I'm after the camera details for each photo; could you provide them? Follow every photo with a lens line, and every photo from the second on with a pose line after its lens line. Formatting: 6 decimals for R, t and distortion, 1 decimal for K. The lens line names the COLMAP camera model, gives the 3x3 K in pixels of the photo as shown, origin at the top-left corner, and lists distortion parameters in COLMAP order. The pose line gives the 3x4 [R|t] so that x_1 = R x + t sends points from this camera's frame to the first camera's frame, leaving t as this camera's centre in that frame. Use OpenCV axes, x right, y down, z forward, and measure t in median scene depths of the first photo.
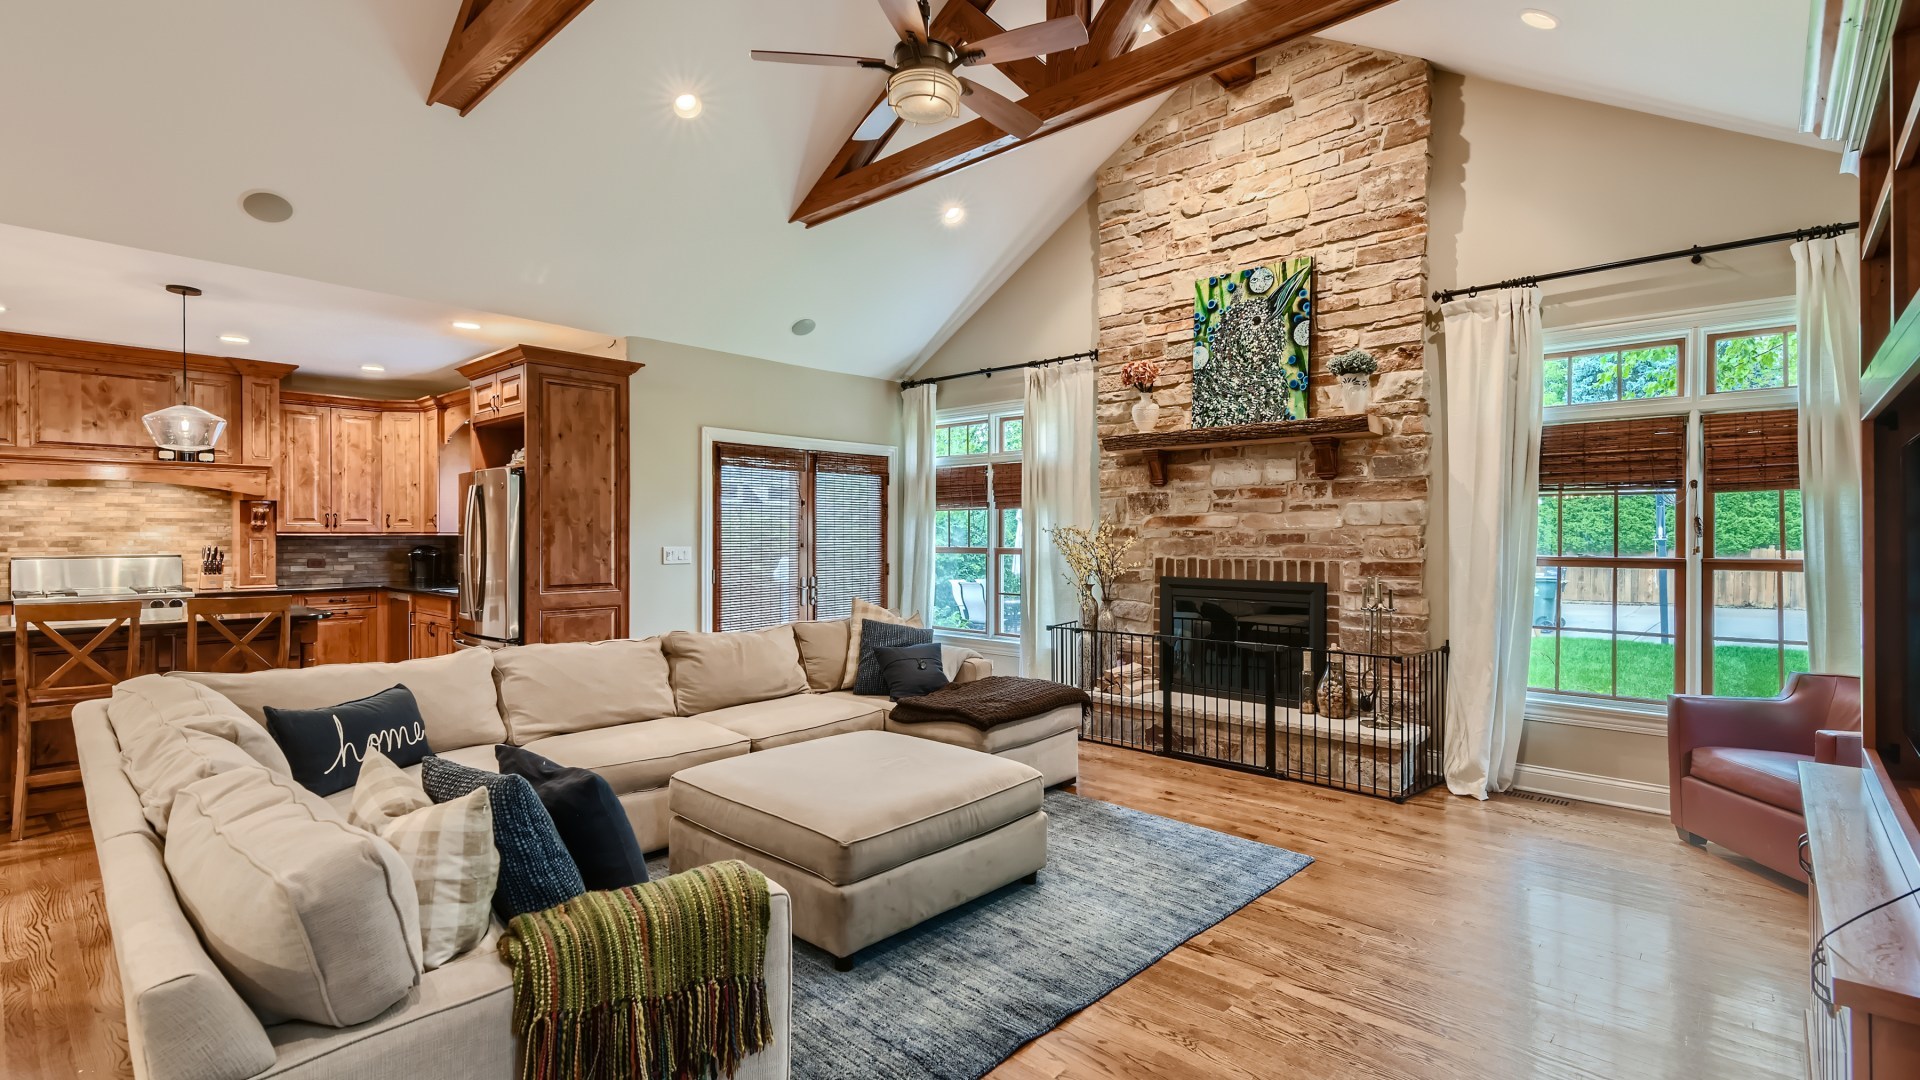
lens RADIAL K [[869.8, 0, 968.8], [0, 869.8, 537.6], [0, 0, 1]] dist [0.019252, -0.005110]
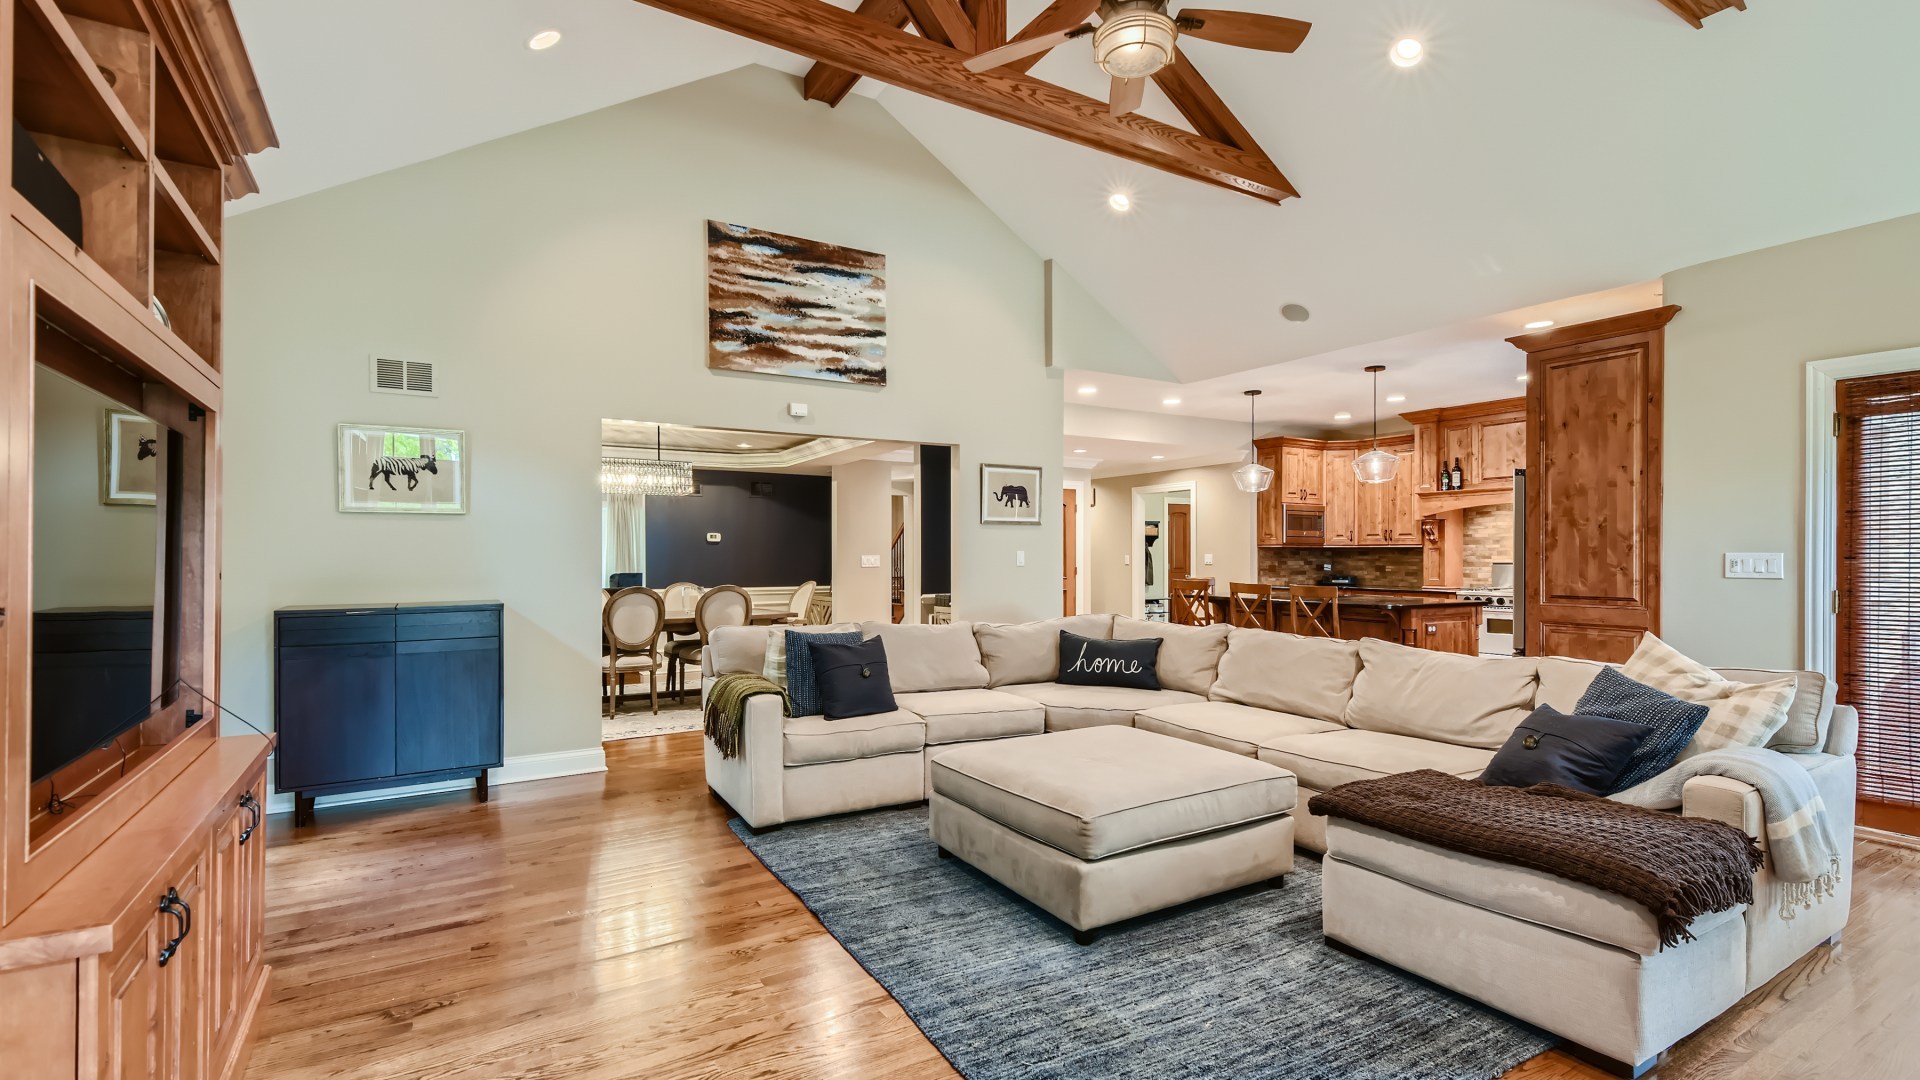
lens RADIAL K [[869.8, 0, 967.8], [0, 869.8, 554.7], [0, 0, 1]] dist [0.019252, -0.005110]
pose [[-0.282436, -0.003144, -0.959281, 0.511915], [-0.002019, 0.999994, -0.002683, 0.015917], [0.959284, 0.001179, -0.282440, 0.640868]]
